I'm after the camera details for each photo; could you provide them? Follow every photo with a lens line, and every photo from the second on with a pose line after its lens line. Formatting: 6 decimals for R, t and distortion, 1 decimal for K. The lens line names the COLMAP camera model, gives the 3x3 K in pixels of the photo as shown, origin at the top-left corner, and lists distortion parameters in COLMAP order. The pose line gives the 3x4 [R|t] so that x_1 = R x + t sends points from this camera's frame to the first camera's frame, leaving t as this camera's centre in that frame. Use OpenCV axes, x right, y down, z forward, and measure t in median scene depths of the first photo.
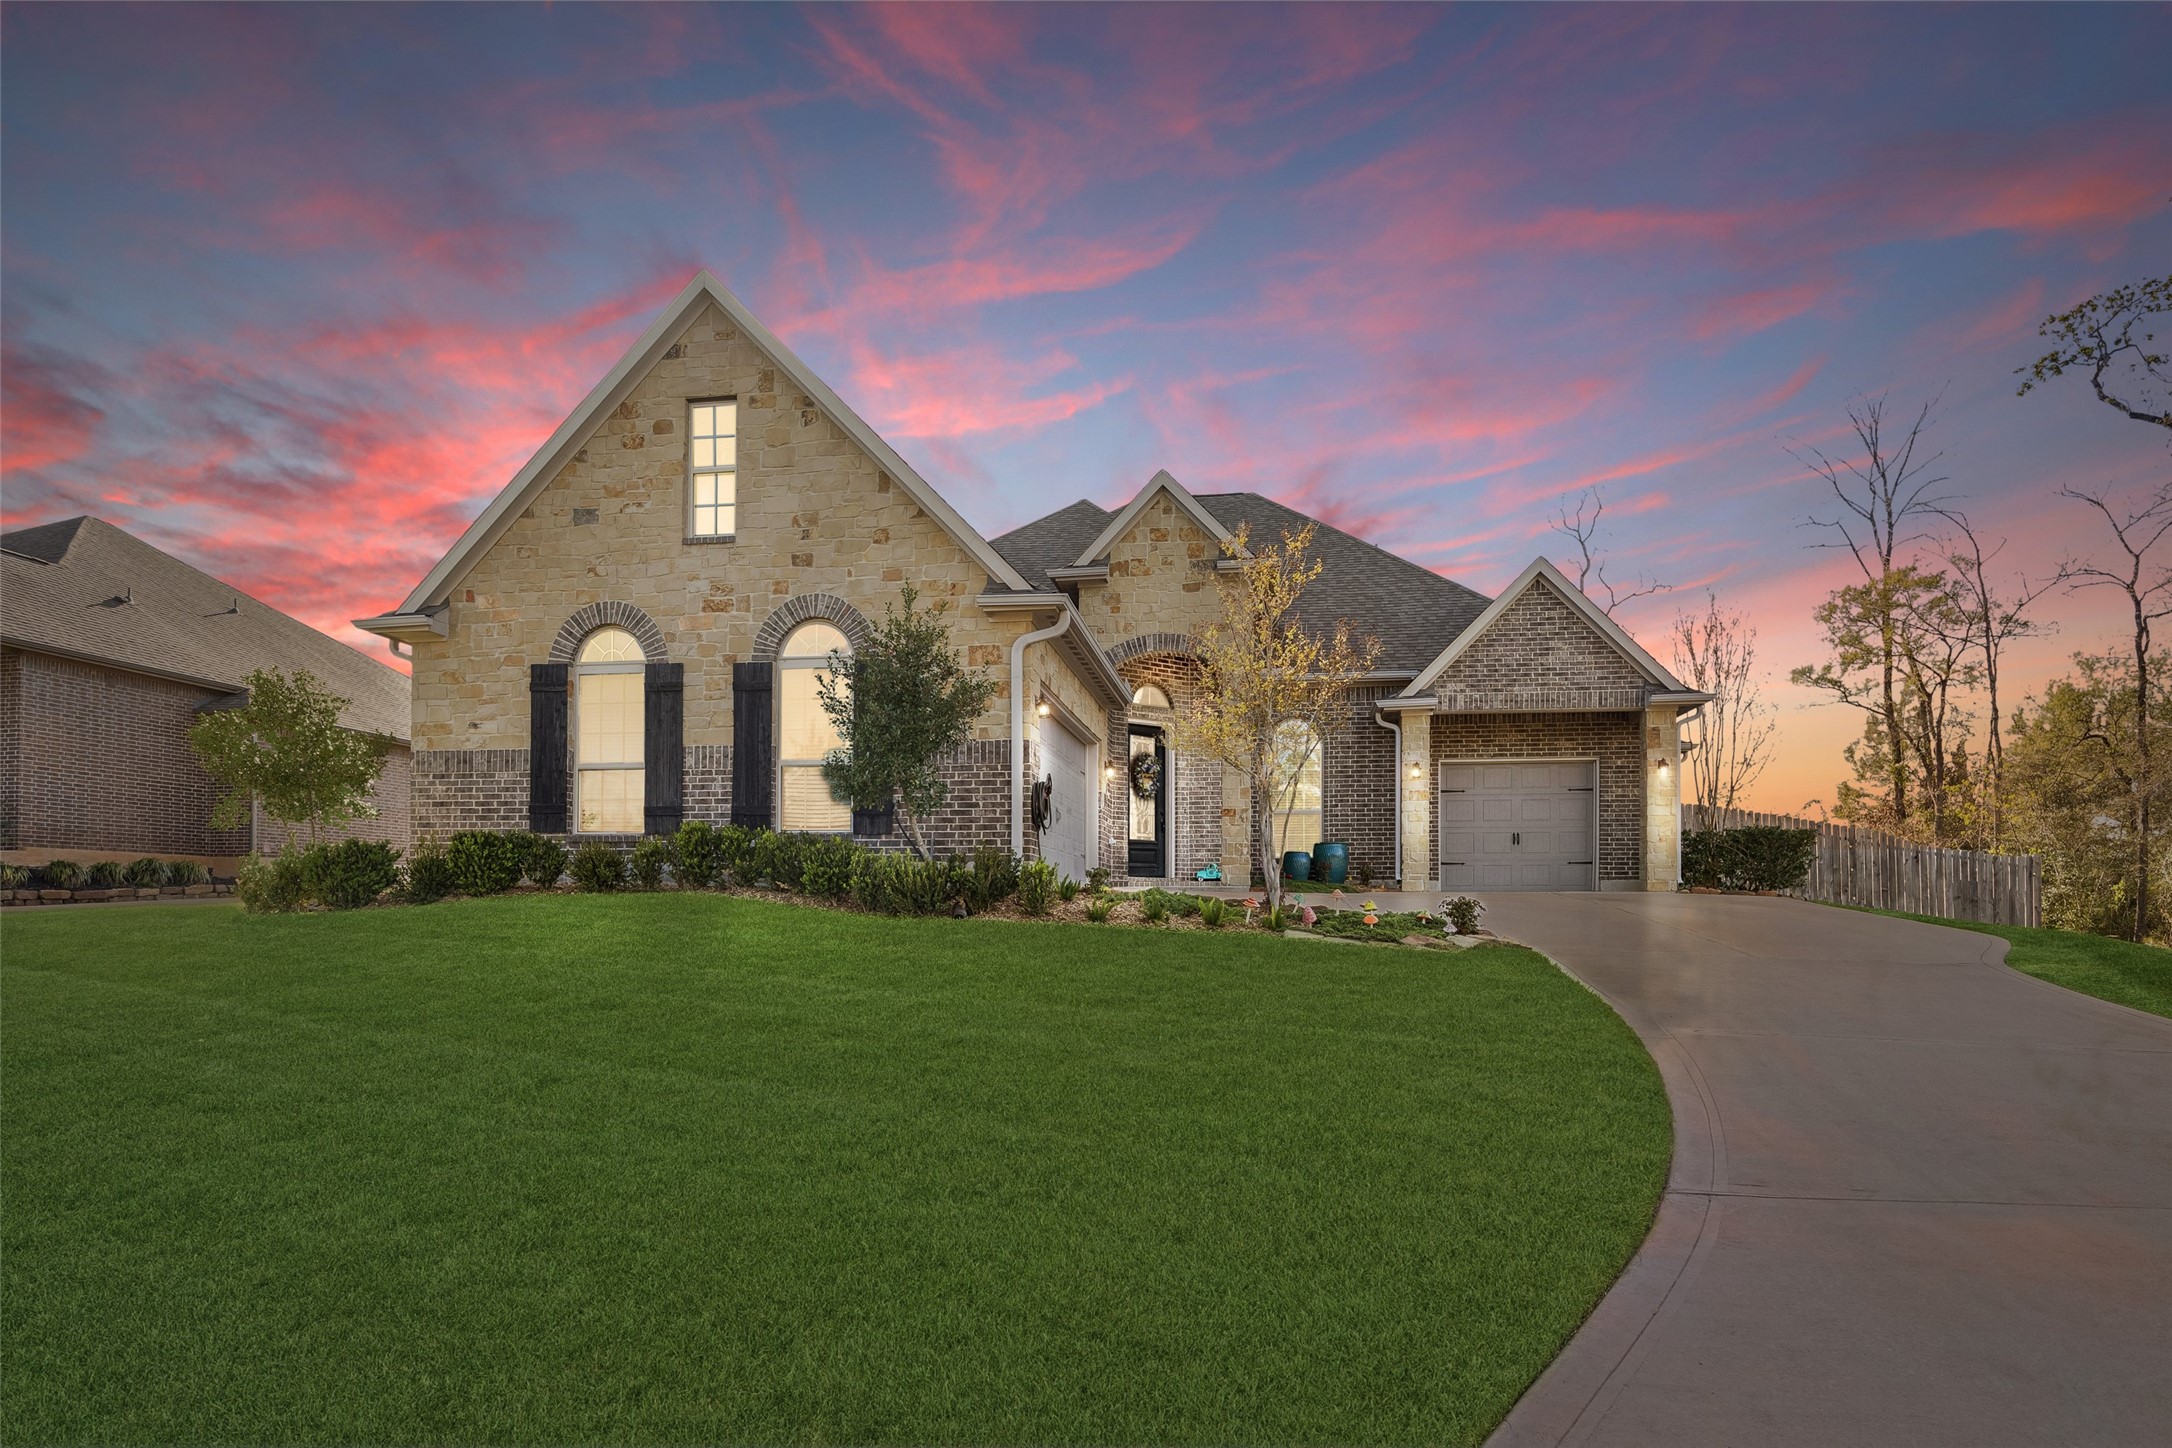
lens RADIAL K [[1156.7, 0, 1081.9], [0, 1156.7, 643.3], [0, 0, 1]] dist [0.016415, -0.000222]
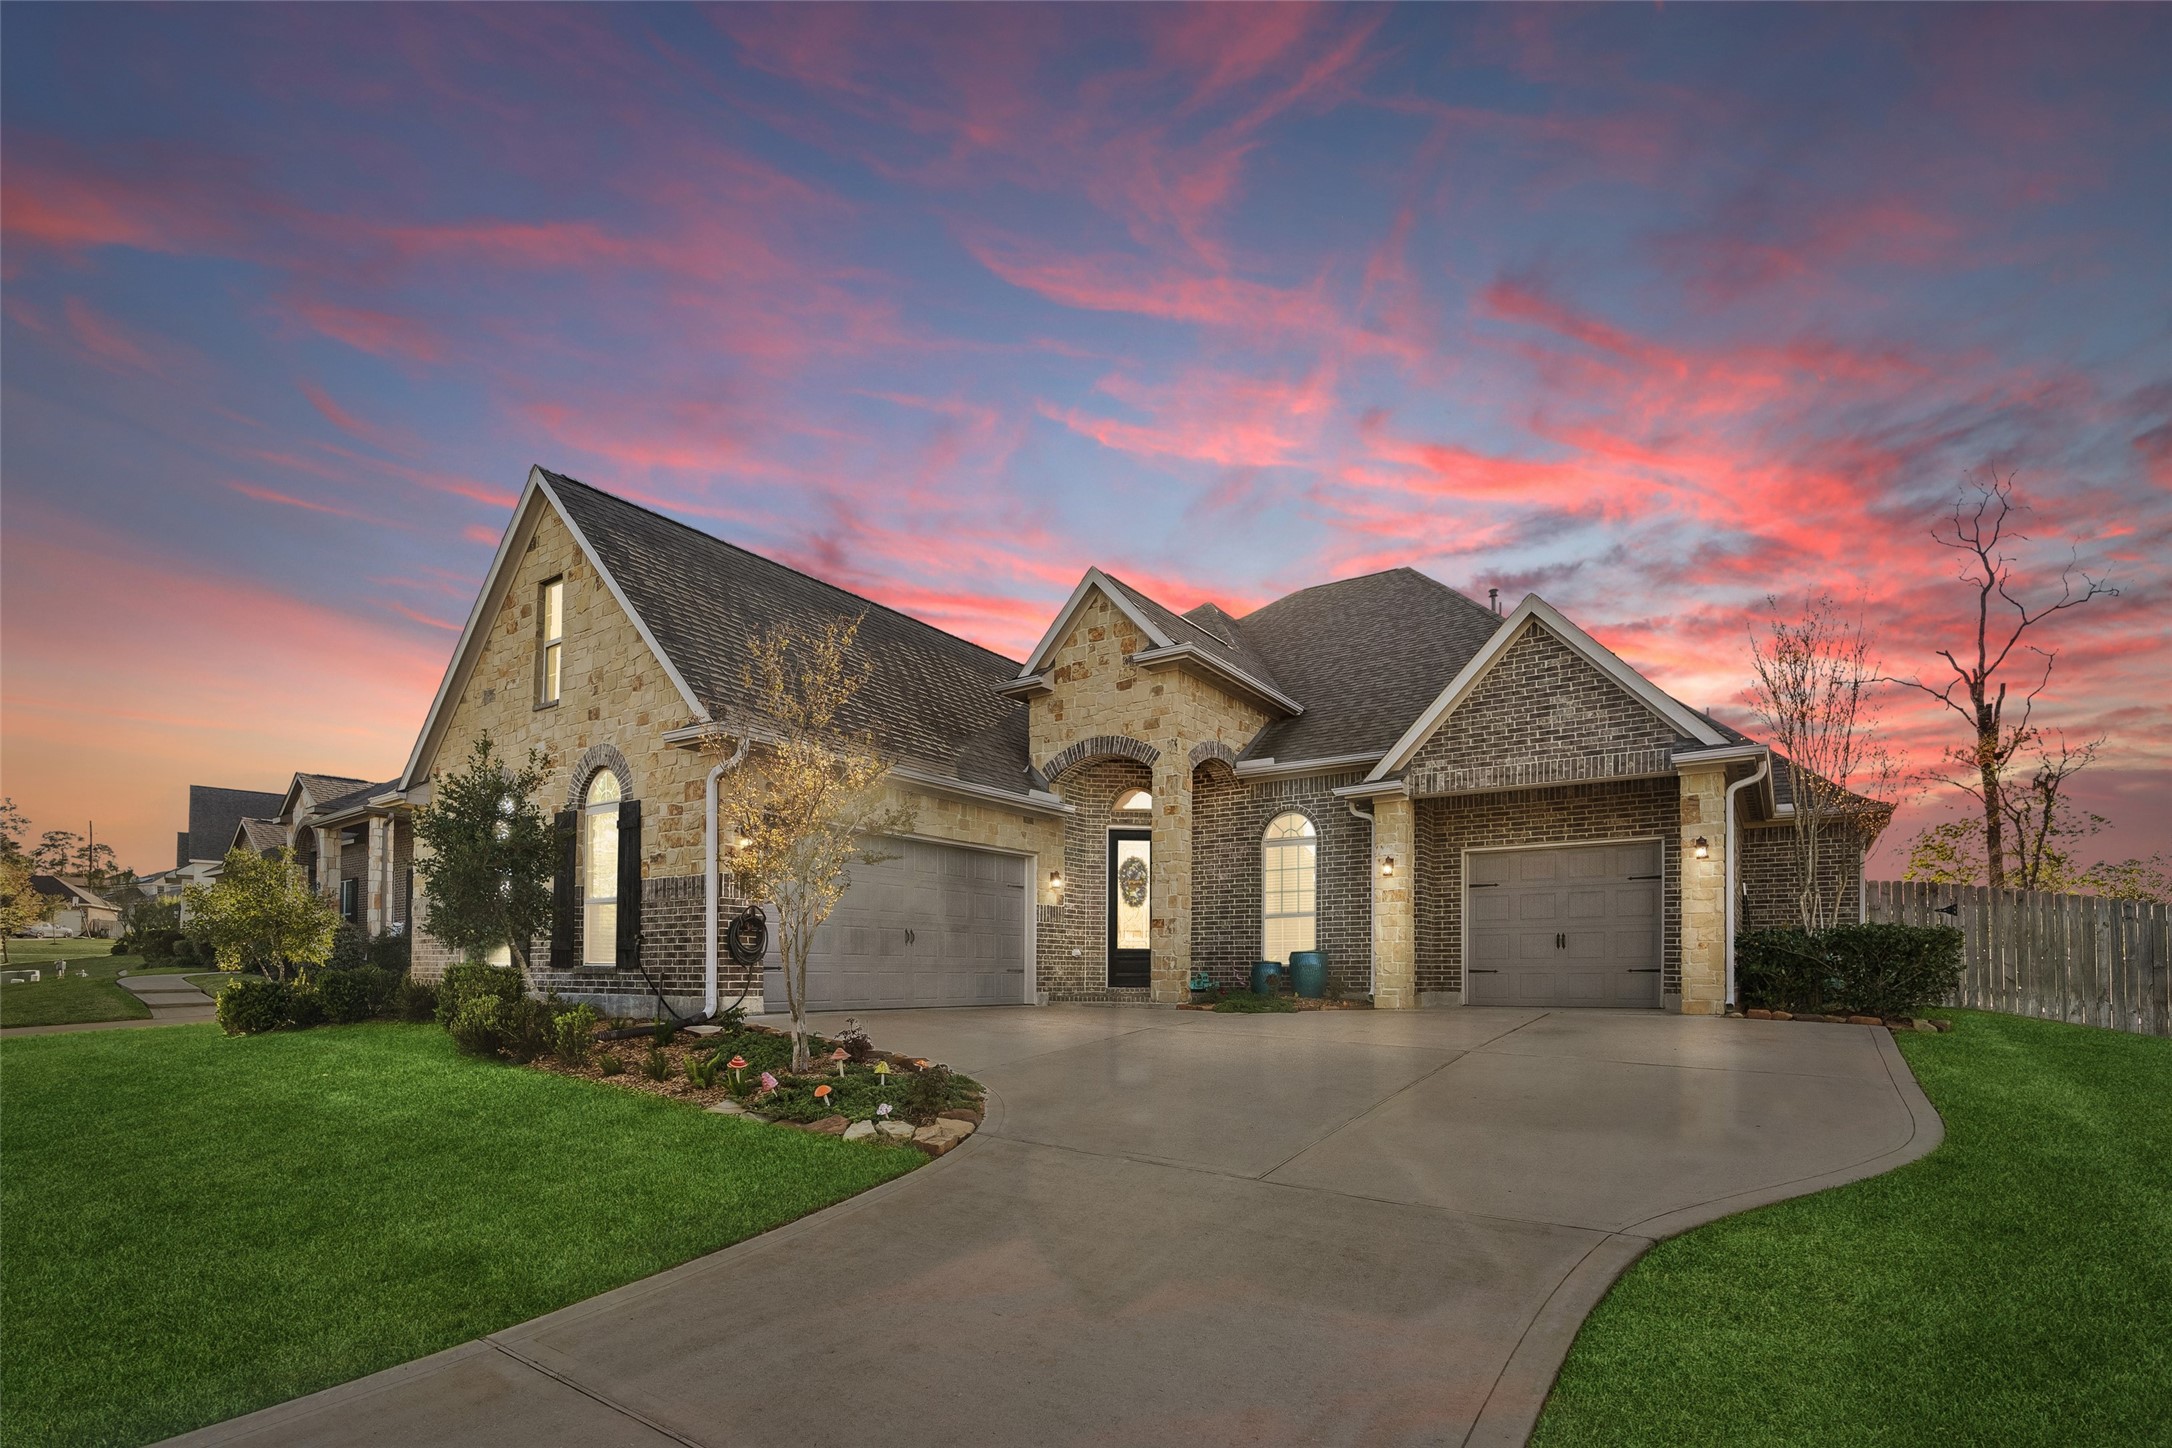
lens RADIAL K [[991.1, 0, 1083.4], [0, 991.1, 770.5], [0, 0, 1]] dist [-0.001839, -0.000001]
pose [[0.903959, -0.085934, -0.418896, 0.394446], [0.095814, 0.995396, 0.002563, 0.015746], [0.416748, -0.042453, 0.908030, 0.243860]]
